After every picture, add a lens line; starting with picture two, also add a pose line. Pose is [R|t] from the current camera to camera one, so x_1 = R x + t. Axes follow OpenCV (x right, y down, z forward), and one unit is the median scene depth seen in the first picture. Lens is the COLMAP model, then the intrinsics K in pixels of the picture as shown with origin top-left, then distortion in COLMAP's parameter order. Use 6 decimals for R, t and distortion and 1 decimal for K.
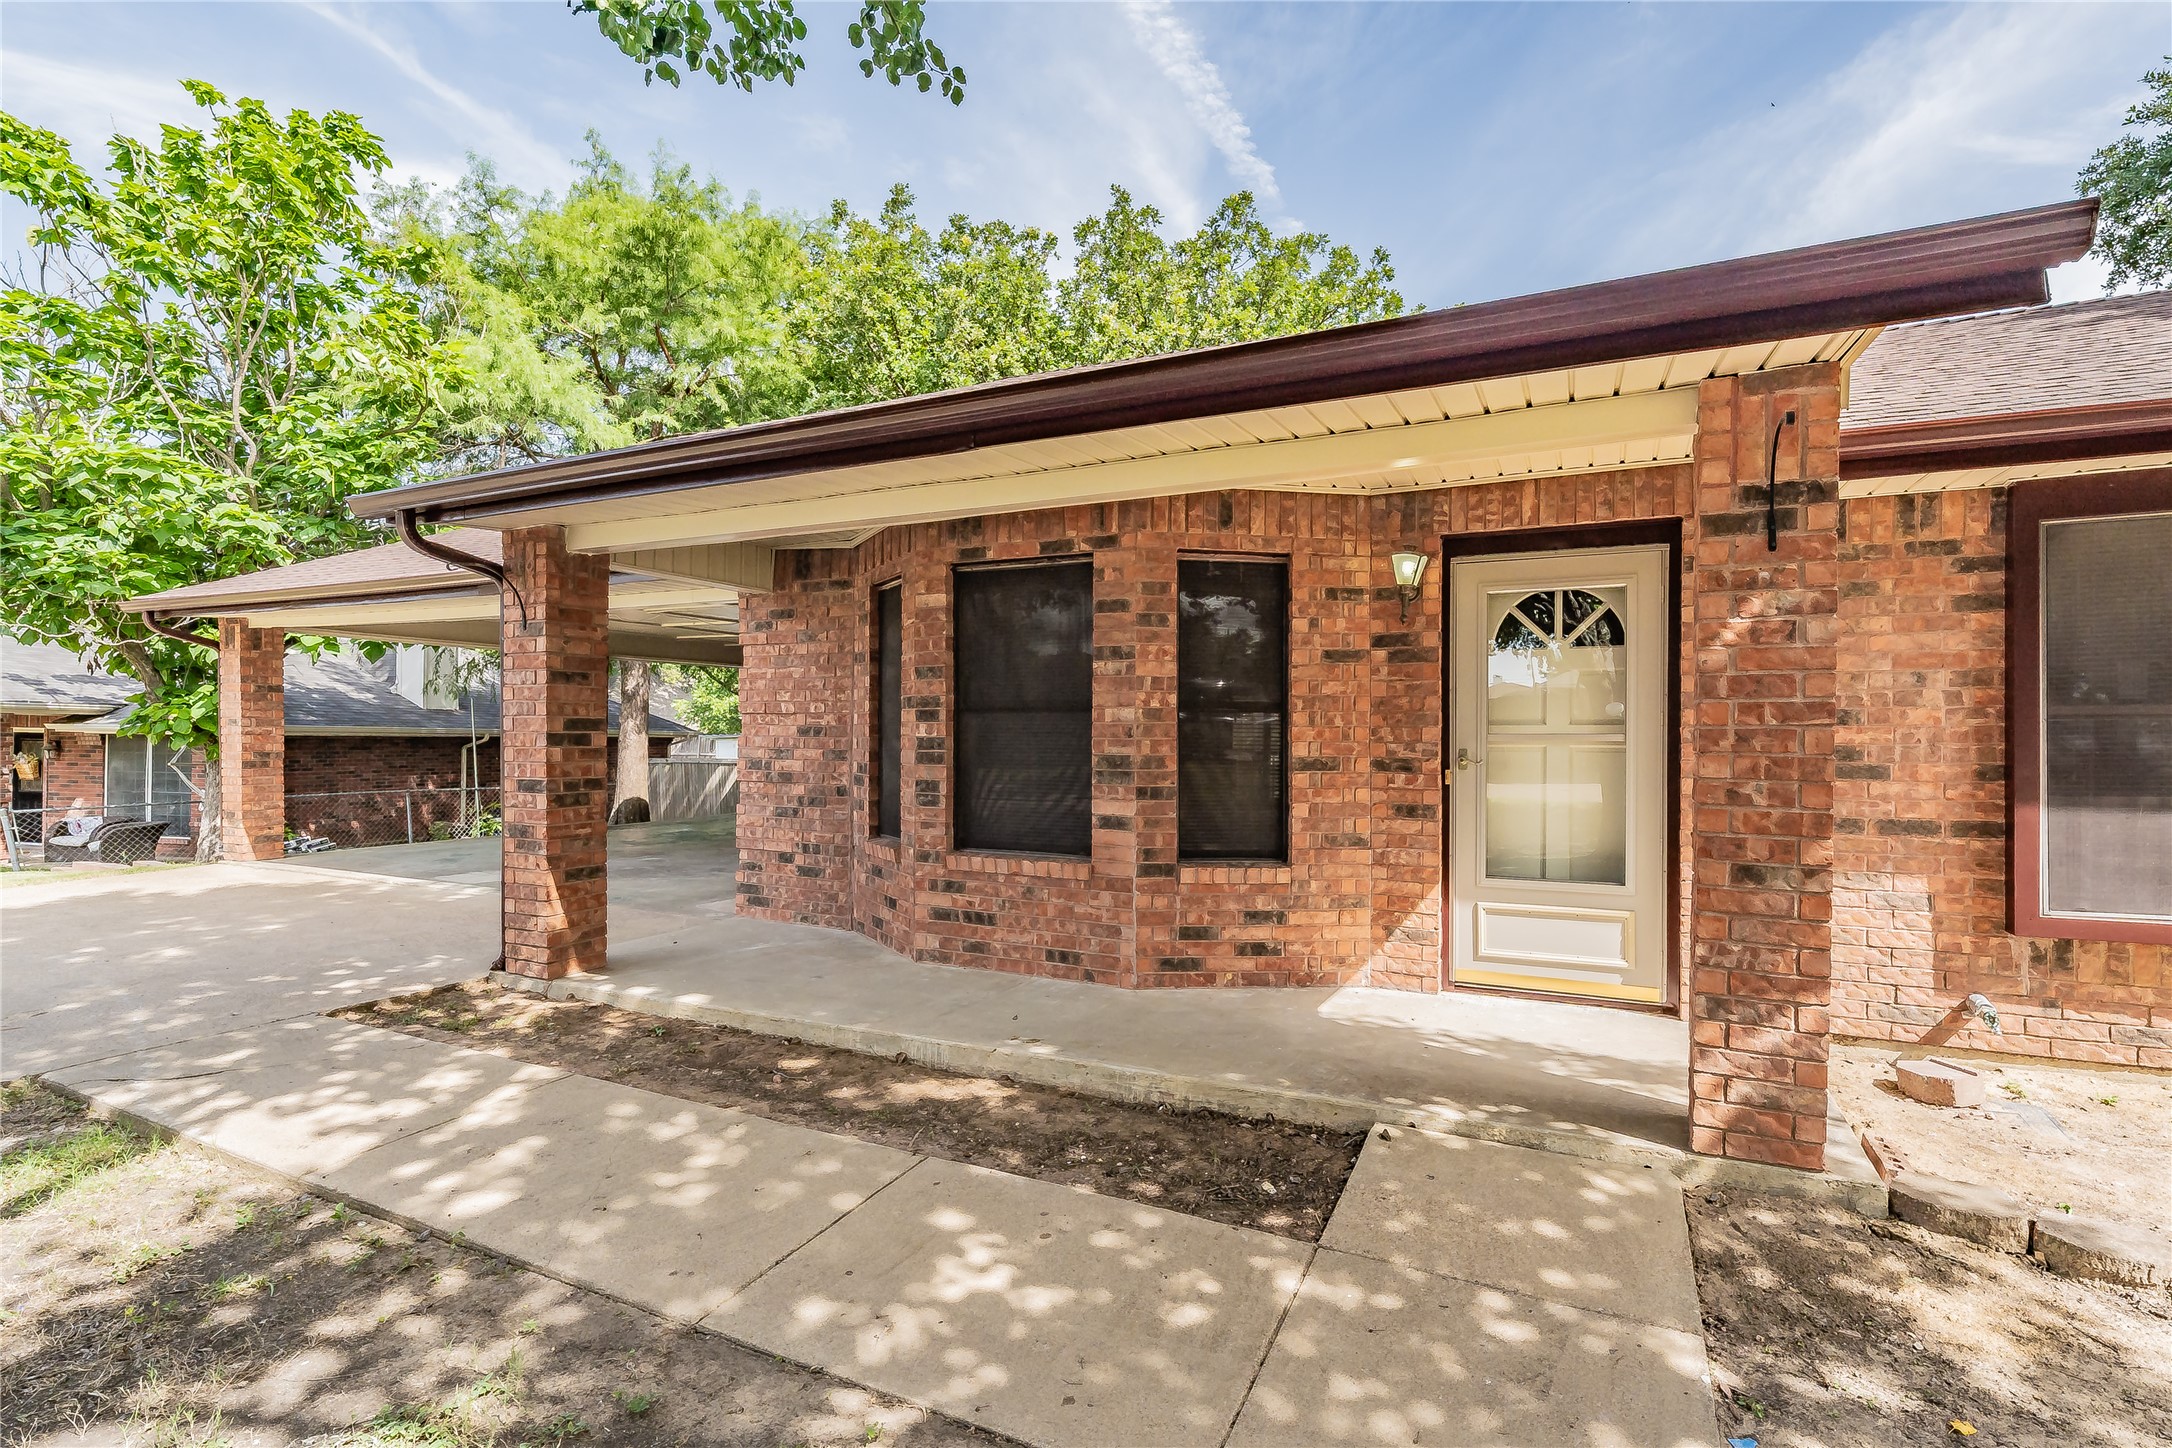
lens RADIAL K [[1047.4, 0, 1087.7], [0, 1047.4, 722.5], [0, 0, 1]] dist [0.002966, 0.000407]
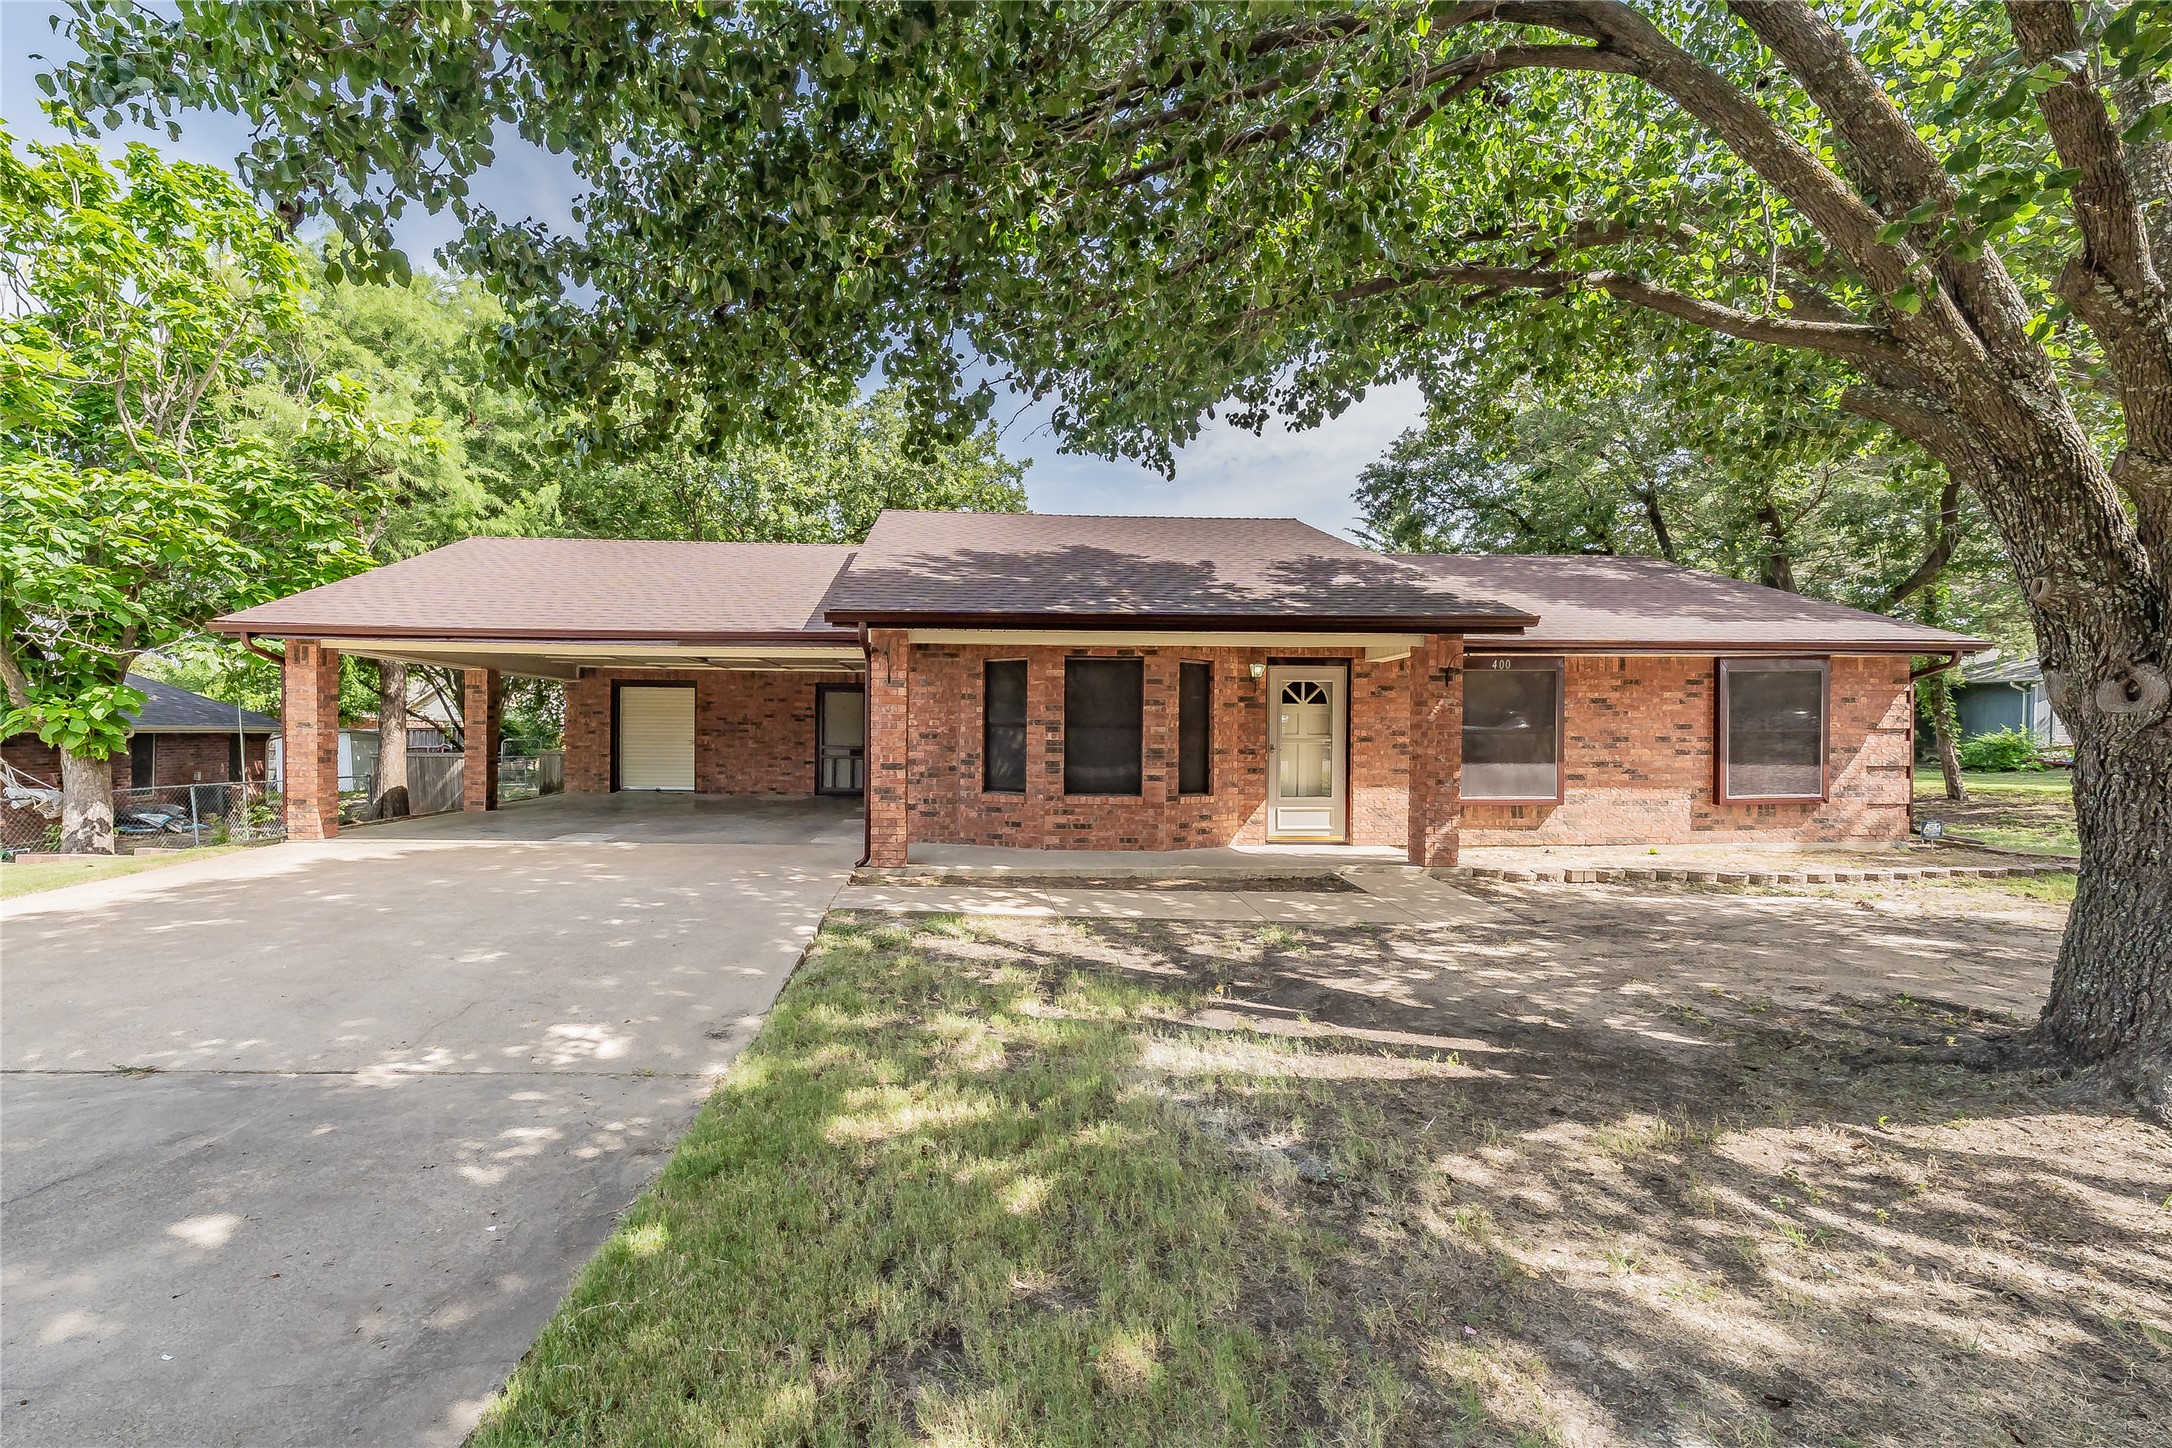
lens RADIAL K [[740.6, 0, 1083.4], [0, 740.6, 731.1], [0, 0, 1]] dist [0.000894, 0.000065]
pose [[0.893907, 0.004764, 0.448227, -0.803703], [-0.008724, 0.999939, 0.006772, -0.014559], [-0.448167, -0.009964, 0.893894, -0.339842]]
